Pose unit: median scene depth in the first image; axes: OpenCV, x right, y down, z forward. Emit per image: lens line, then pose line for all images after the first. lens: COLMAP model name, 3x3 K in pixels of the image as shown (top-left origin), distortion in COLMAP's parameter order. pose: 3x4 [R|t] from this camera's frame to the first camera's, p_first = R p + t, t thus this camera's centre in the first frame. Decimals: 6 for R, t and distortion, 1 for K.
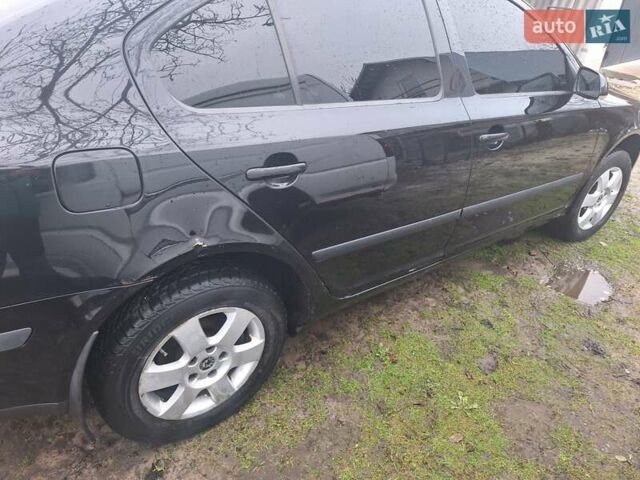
lens RADIAL K [[419.2, 0, 309.1], [0, 419.2, 231.3], [0, 0, 1]] dist [0.034938, -0.040705]
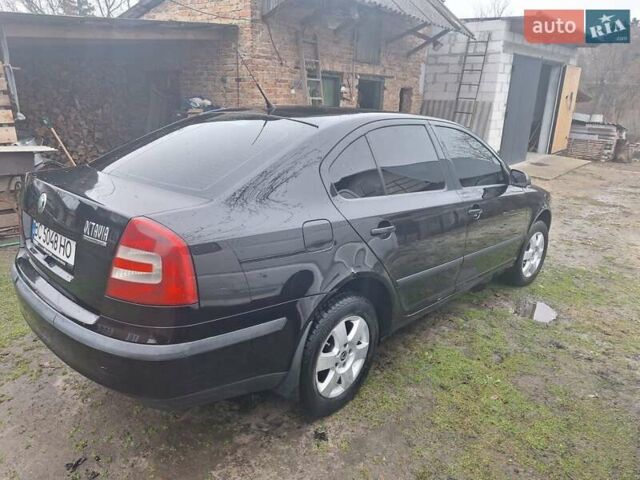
lens RADIAL K [[419.2, 0, 309.1], [0, 419.2, 231.3], [0, 0, 1]] dist [0.034938, -0.040705]
pose [[0.985009, -0.053996, 0.163832, -0.430220], [0.090499, 0.970306, -0.224314, 0.146495], [-0.146855, 0.235779, 0.960647, -0.421123]]
